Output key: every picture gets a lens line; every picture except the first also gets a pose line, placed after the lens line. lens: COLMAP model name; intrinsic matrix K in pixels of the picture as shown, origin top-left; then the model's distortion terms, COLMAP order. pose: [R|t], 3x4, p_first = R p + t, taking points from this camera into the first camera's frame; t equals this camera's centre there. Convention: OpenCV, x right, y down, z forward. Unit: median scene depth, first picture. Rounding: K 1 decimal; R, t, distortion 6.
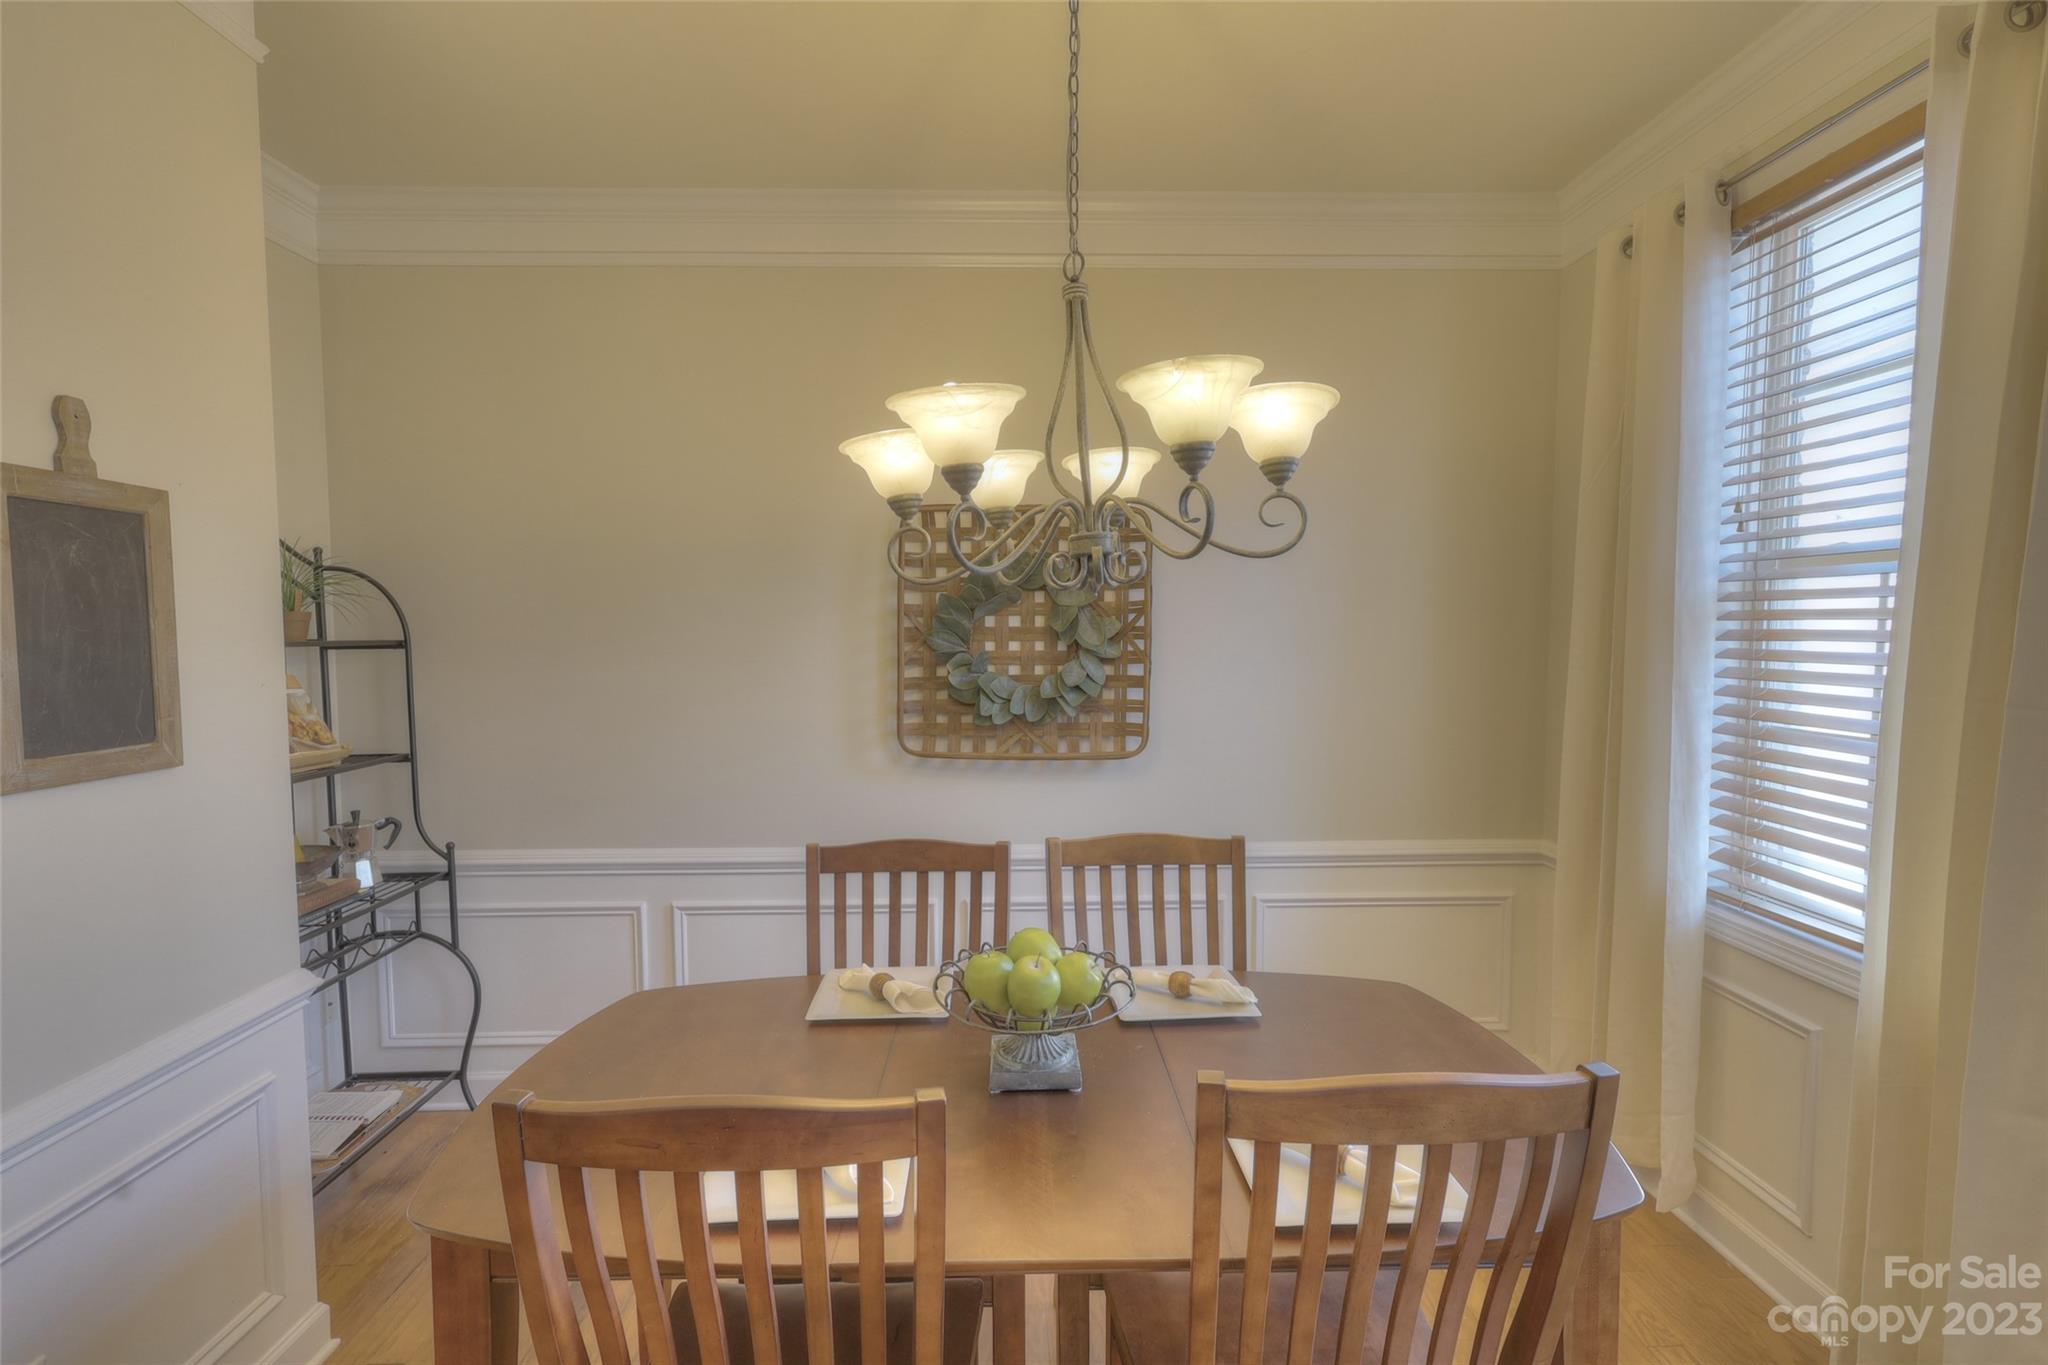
lens RADIAL K [[936.3, 0, 1021.3], [0, 936.3, 685.4], [0, 0, 1]] dist [0.002198, -0.004137]
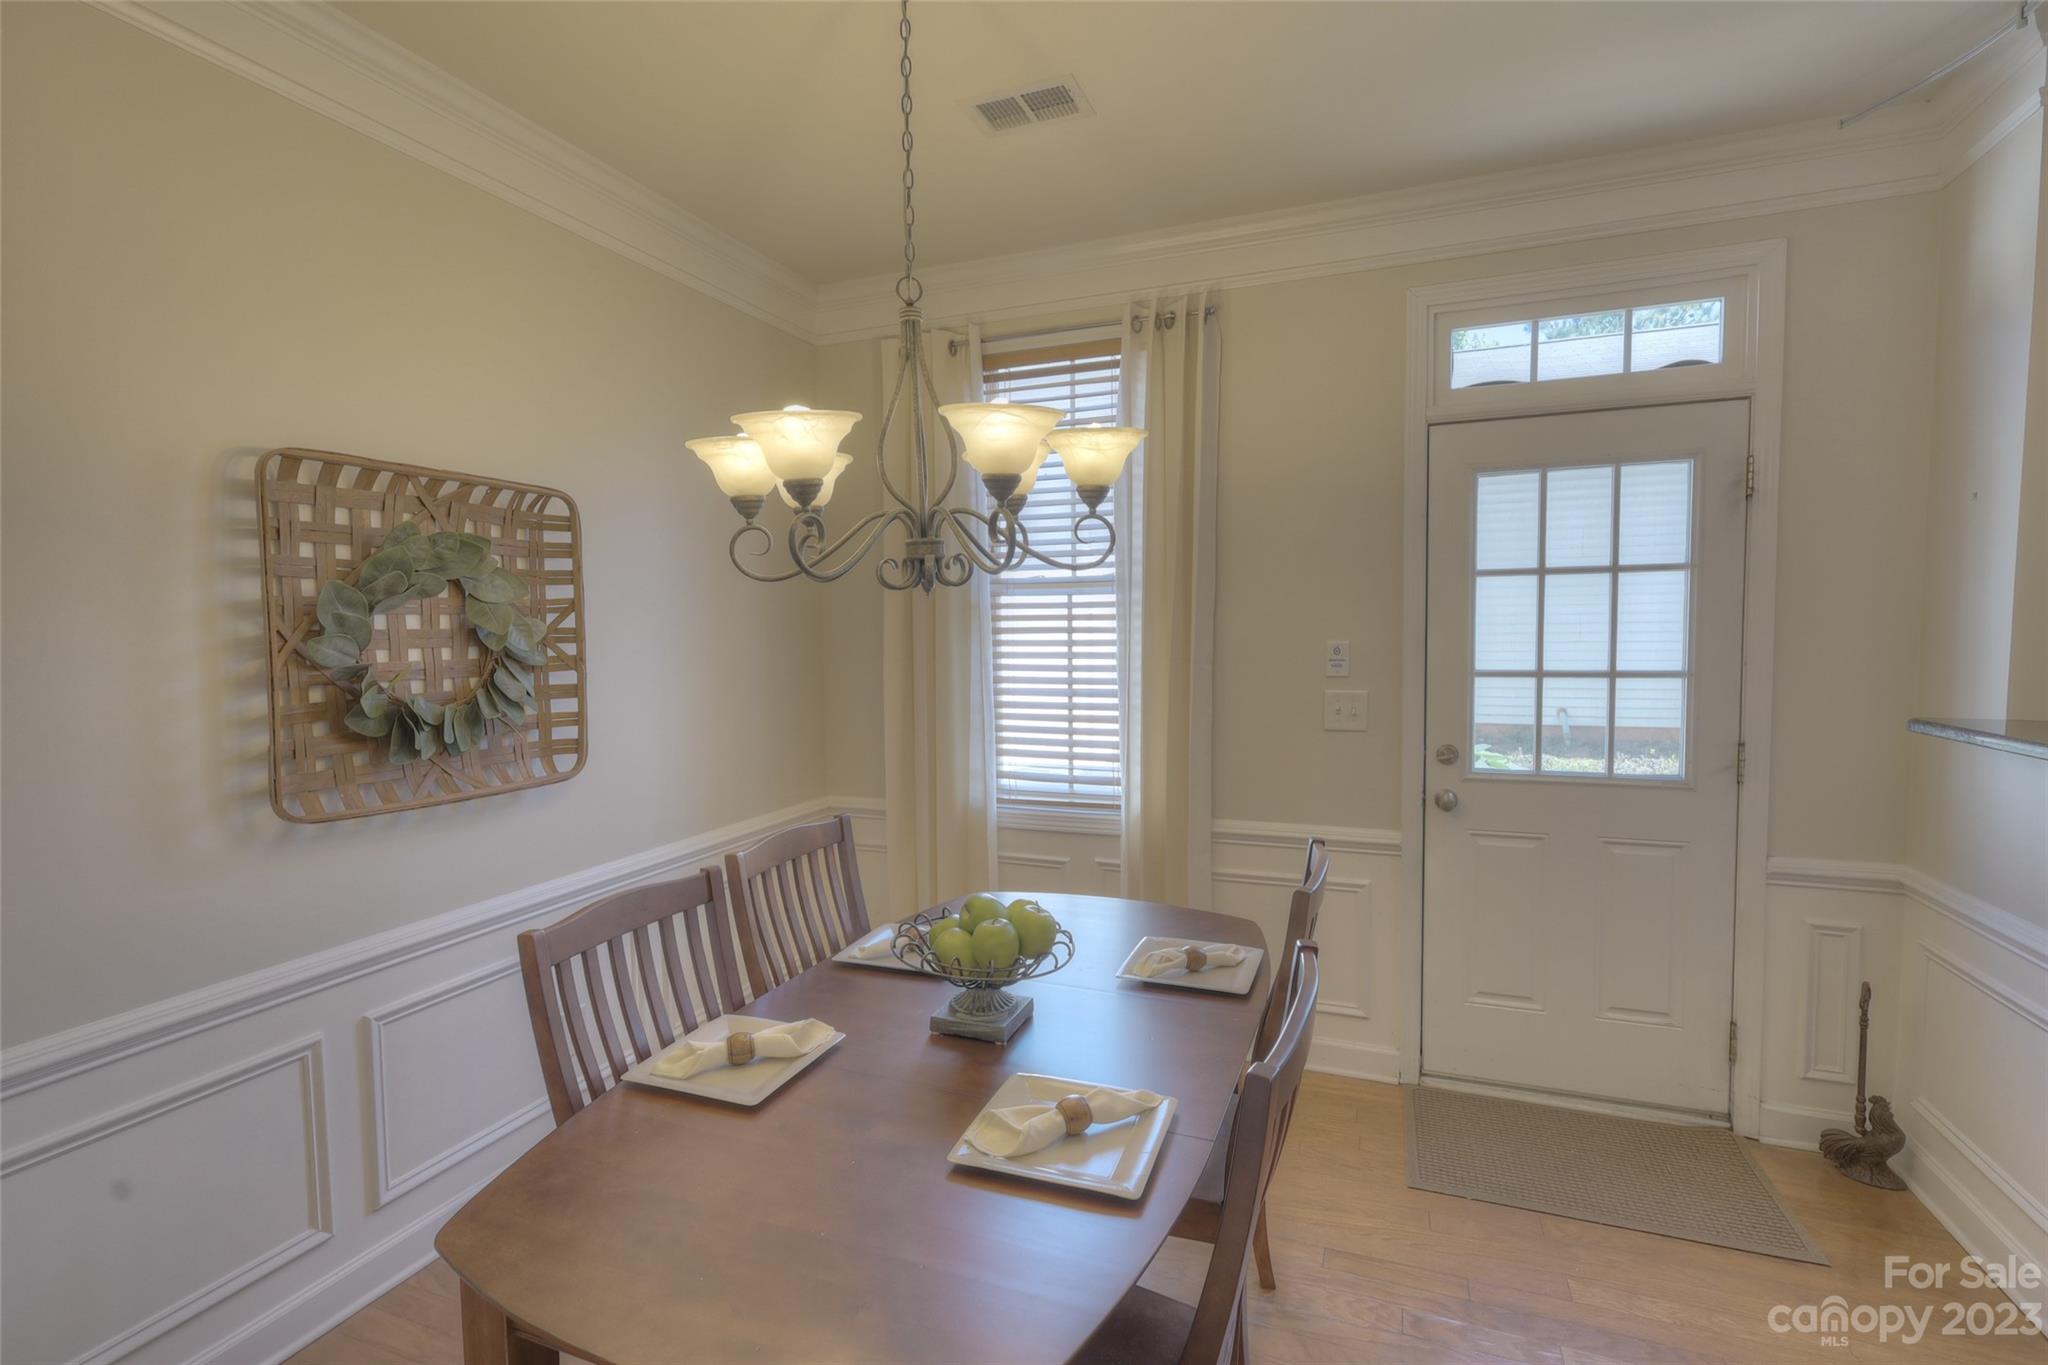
lens RADIAL K [[936.3, 0, 1018.0], [0, 936.3, 684.8], [0, 0, 1]] dist [0.002198, -0.004137]
pose [[0.395491, -0.060821, 0.916454, -0.647040], [0.065268, 0.997144, 0.038010, -0.019878], [-0.916148, 0.044782, 0.398331, 0.337002]]
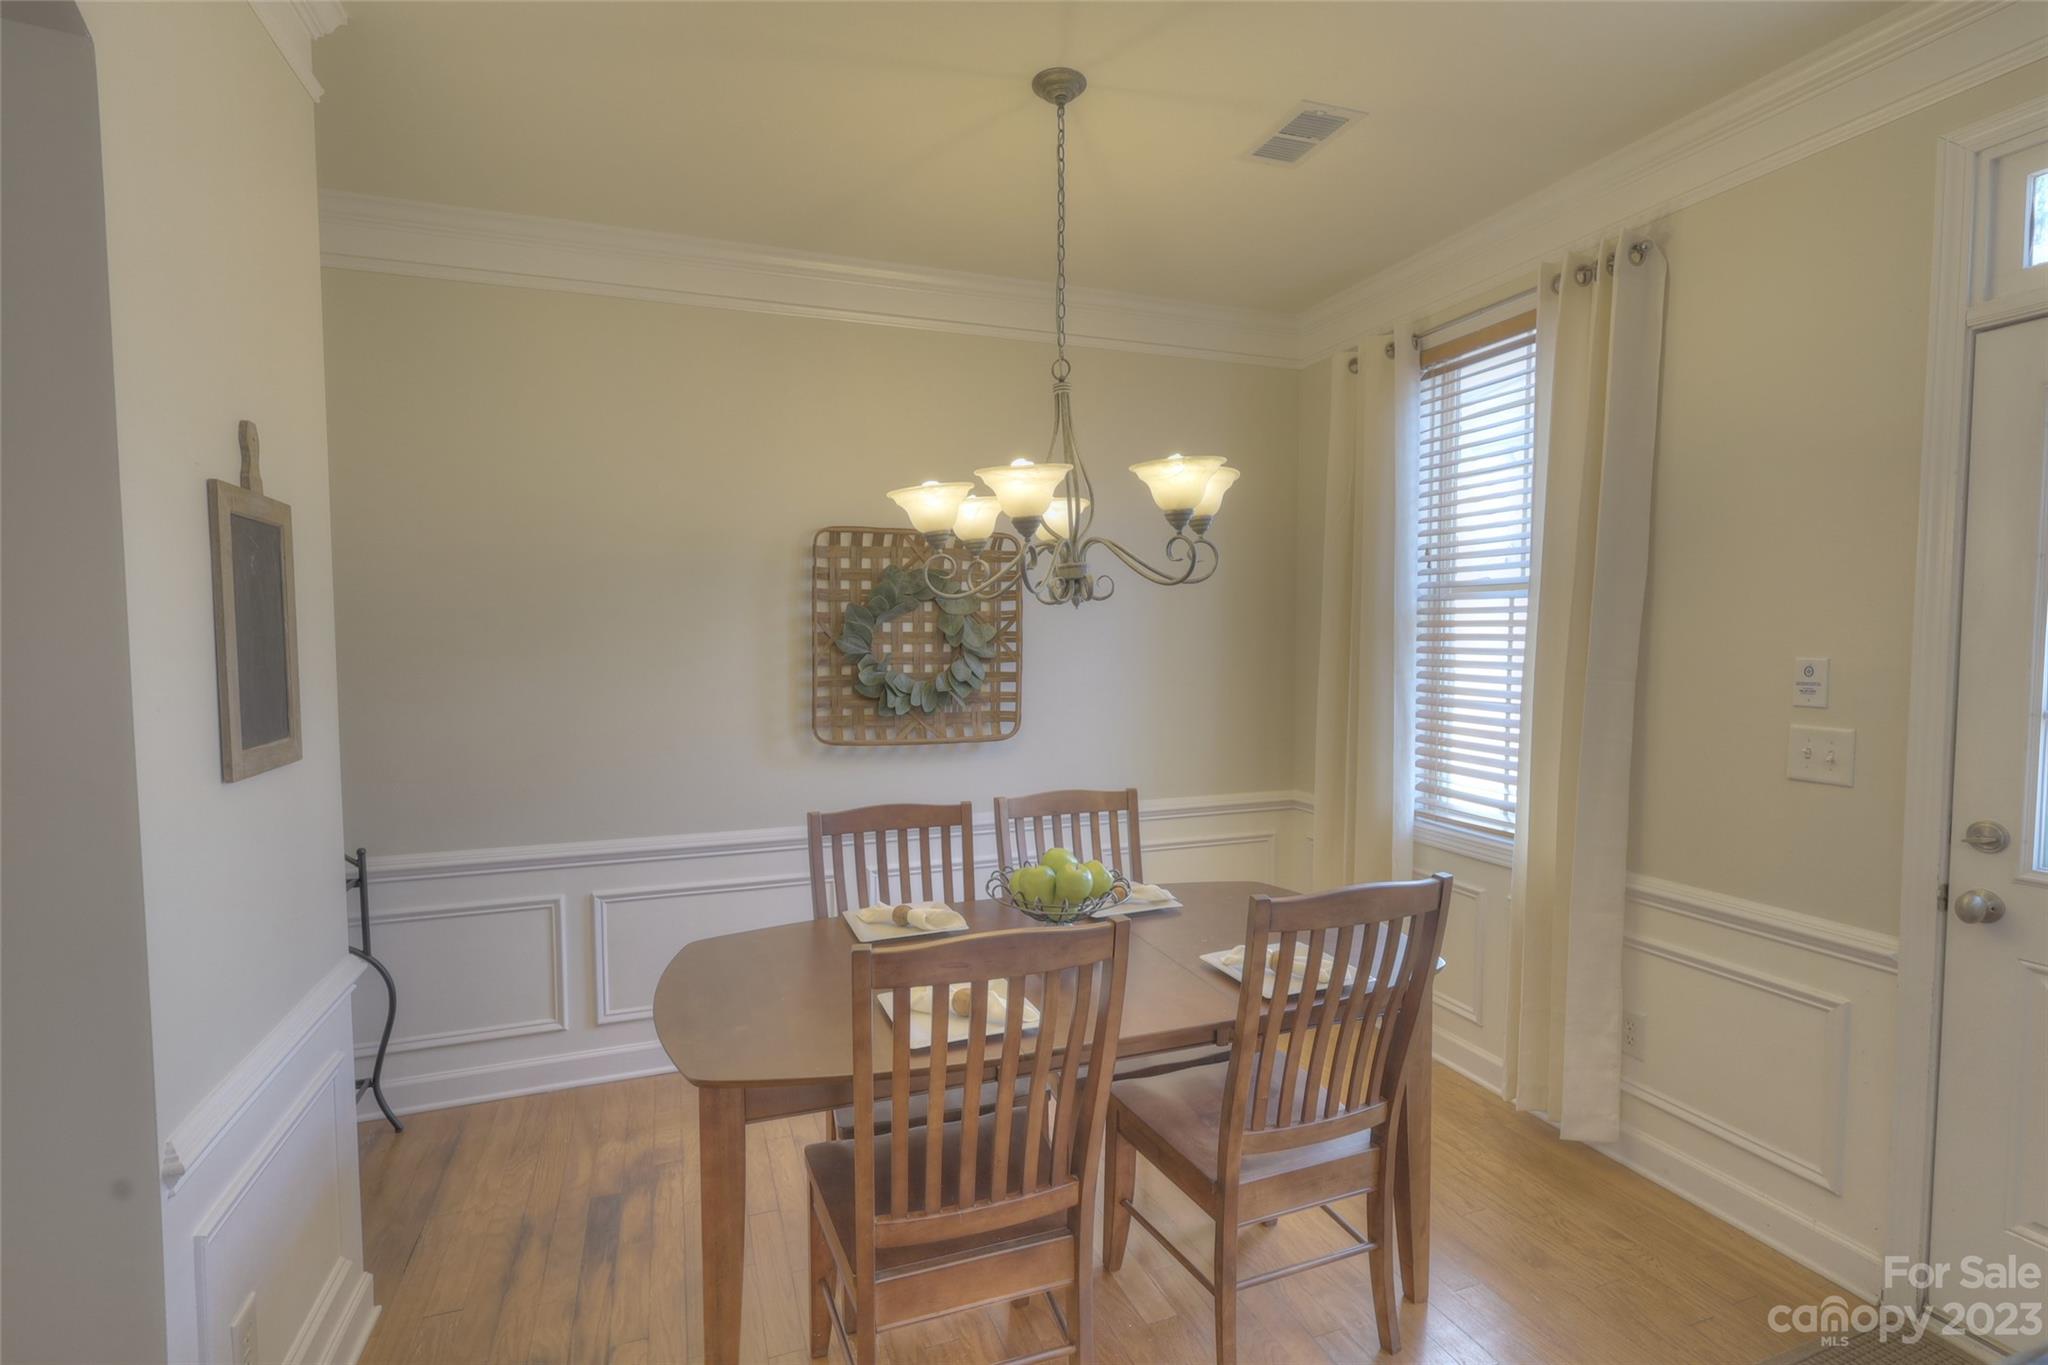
lens RADIAL K [[936.3, 0, 1021.6], [0, 936.3, 686.7], [0, 0, 1]] dist [0.002198, -0.004137]
pose [[0.947819, -0.018719, 0.318257, -0.316661], [0.020205, 0.999795, -0.001368, 0.013550], [-0.318167, 0.007728, 0.948003, -0.202625]]
